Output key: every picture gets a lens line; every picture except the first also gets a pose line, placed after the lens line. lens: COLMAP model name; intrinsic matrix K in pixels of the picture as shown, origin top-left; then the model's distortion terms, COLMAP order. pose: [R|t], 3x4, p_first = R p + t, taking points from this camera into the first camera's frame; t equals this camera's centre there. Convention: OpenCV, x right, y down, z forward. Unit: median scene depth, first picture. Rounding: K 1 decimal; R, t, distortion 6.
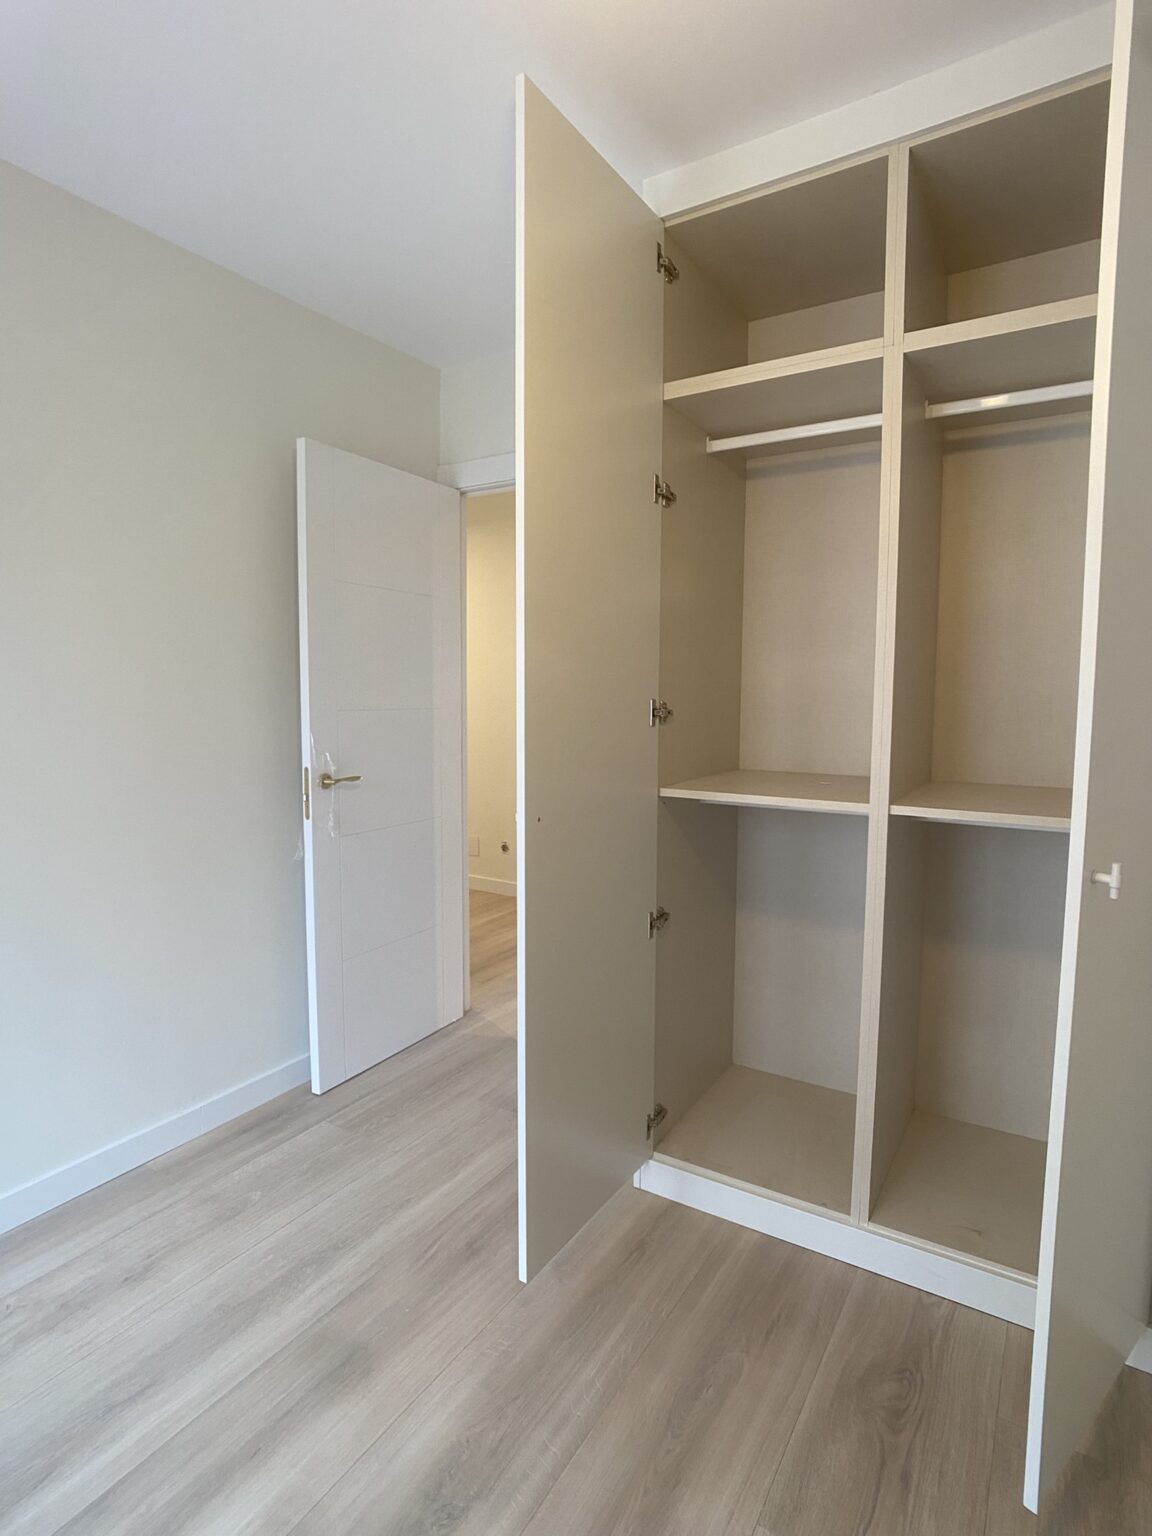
lens RADIAL K [[812.1, 0, 576.0], [0, 812.1, 768.0], [0, 0, 1]] dist [-0.061972, 0.032575]
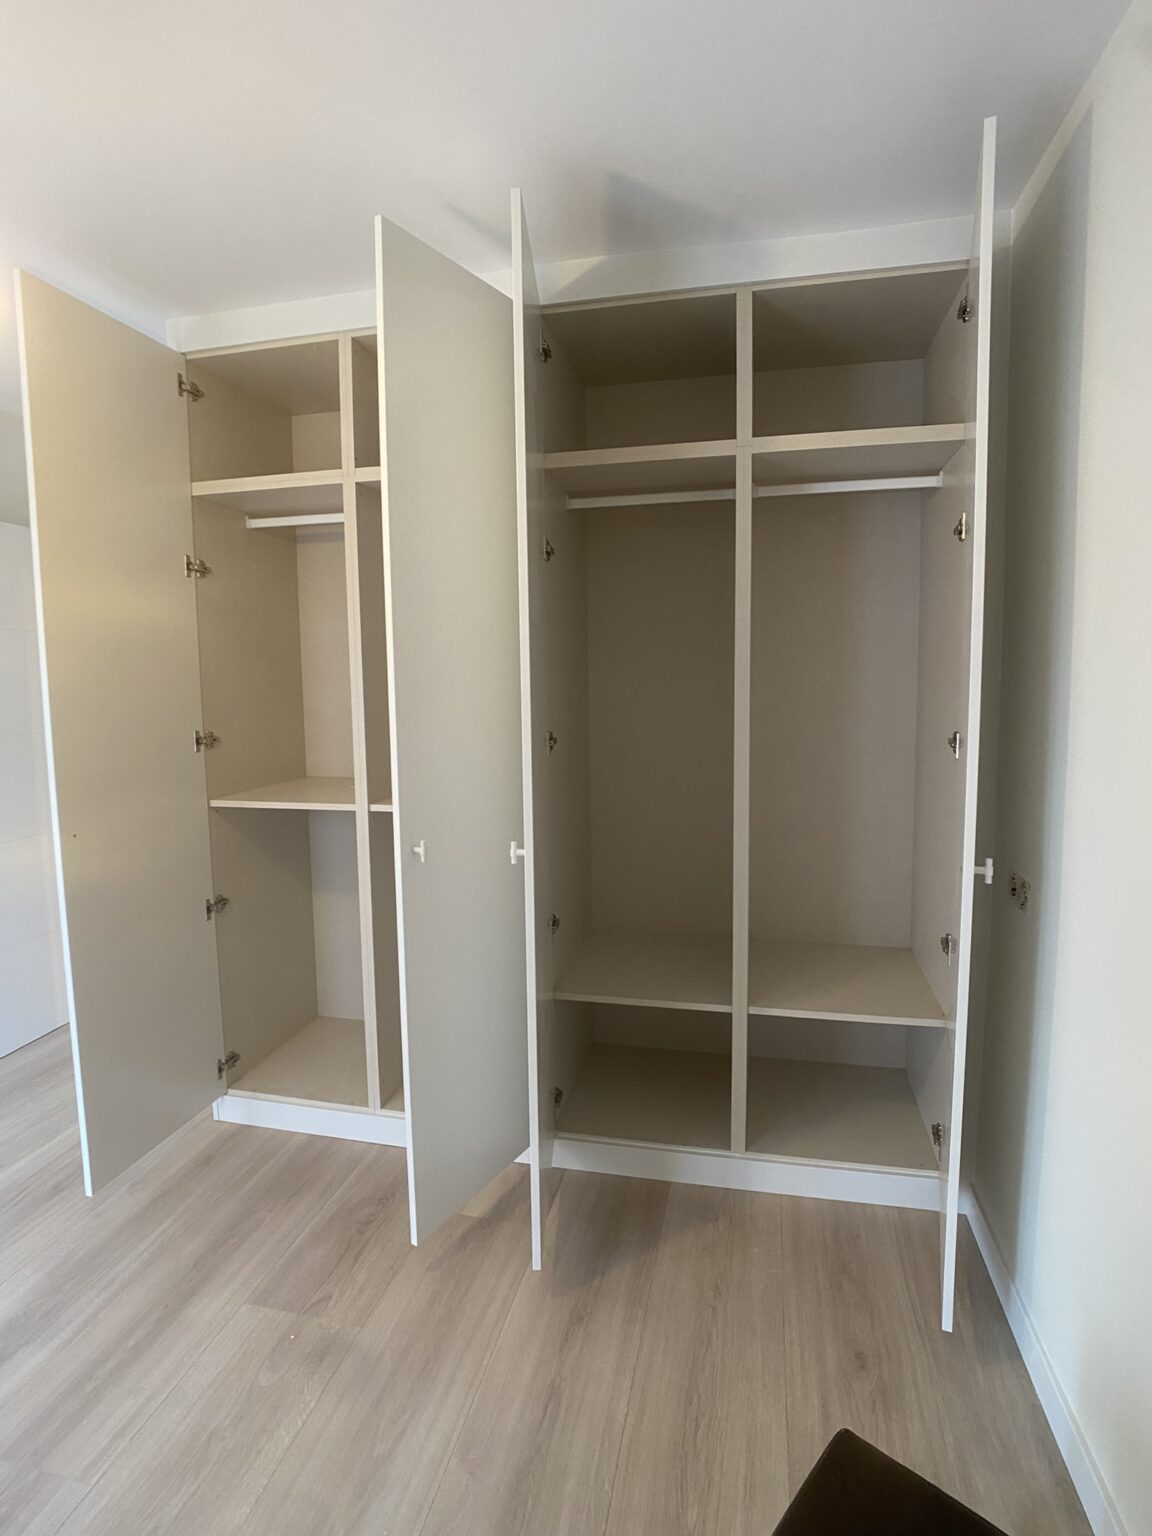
lens RADIAL K [[803.7, 0, 578.7], [0, 803.7, 761.1], [0, 0, 1]] dist [-0.069772, 0.032244]
pose [[0.941045, -0.047642, 0.334909, 0.254410], [0.045227, 0.998864, 0.015012, -0.030880], [-0.335244, 0.001020, 0.942131, -0.386701]]
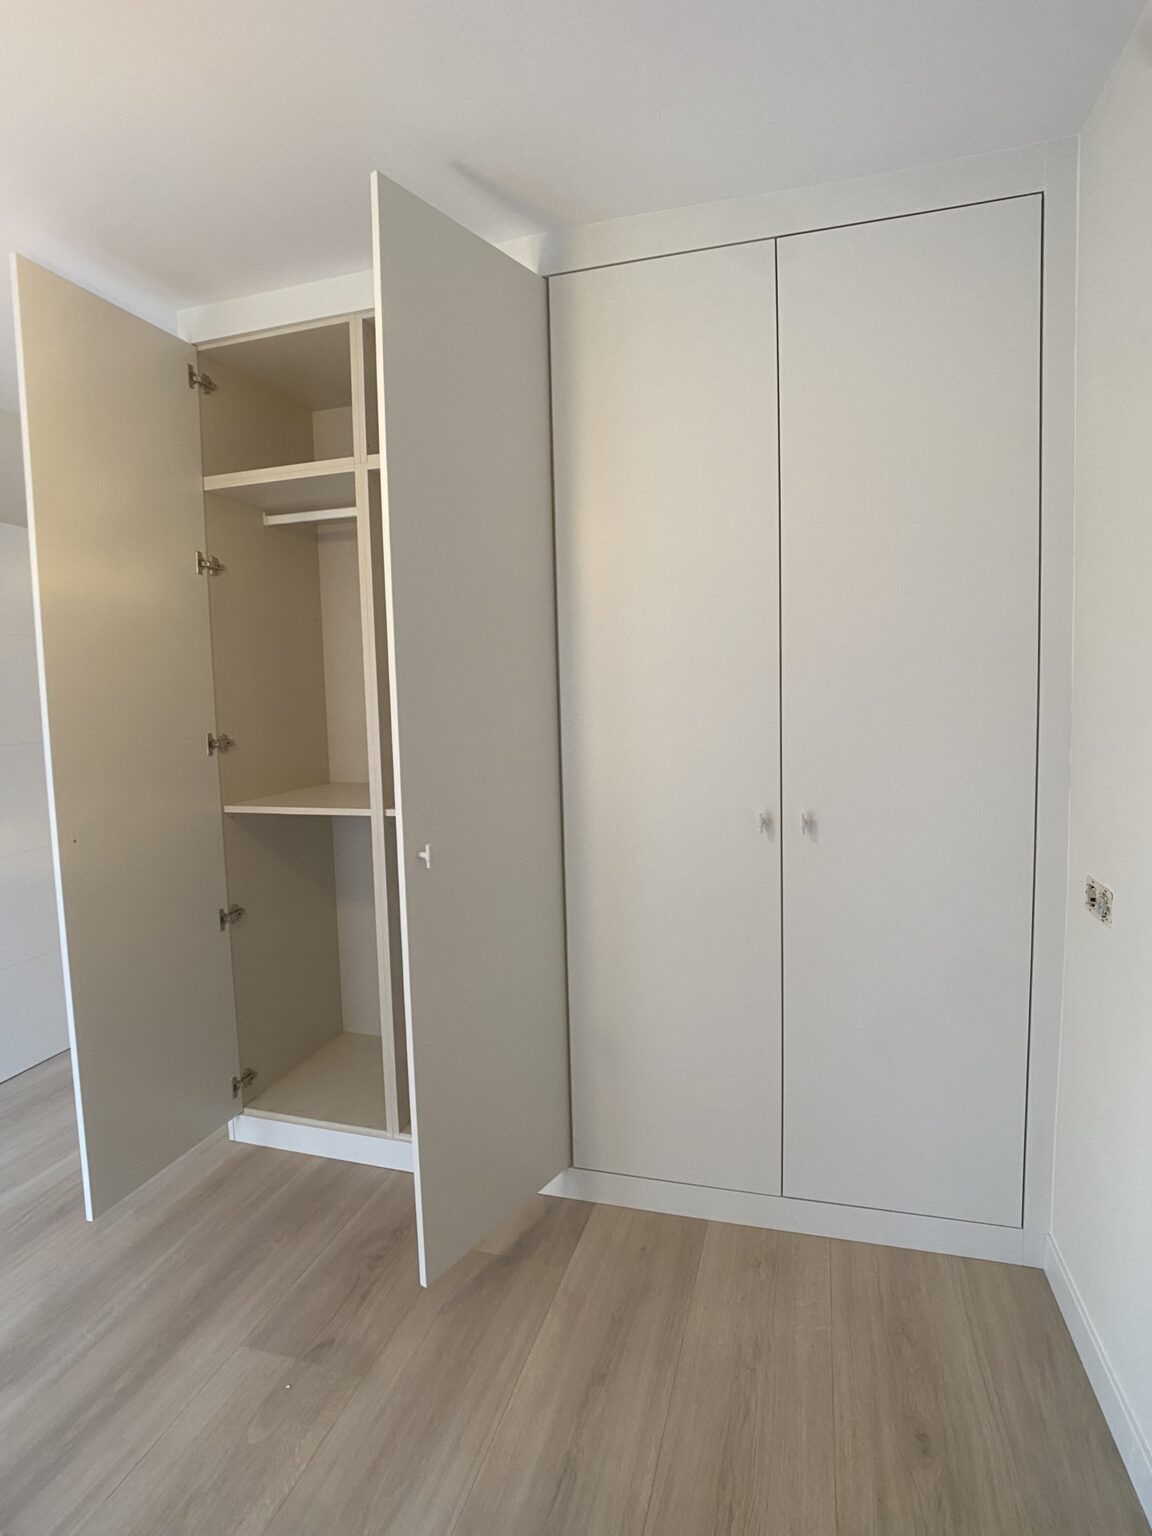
lens RADIAL K [[803.7, 0, 578.7], [0, 803.7, 761.1], [0, 0, 1]] dist [-0.069772, 0.032244]
pose [[0.960197, -0.049510, 0.274901, 0.316419], [0.052898, 0.998588, -0.004921, -0.008896], [-0.274269, 0.019267, 0.961460, -0.315327]]
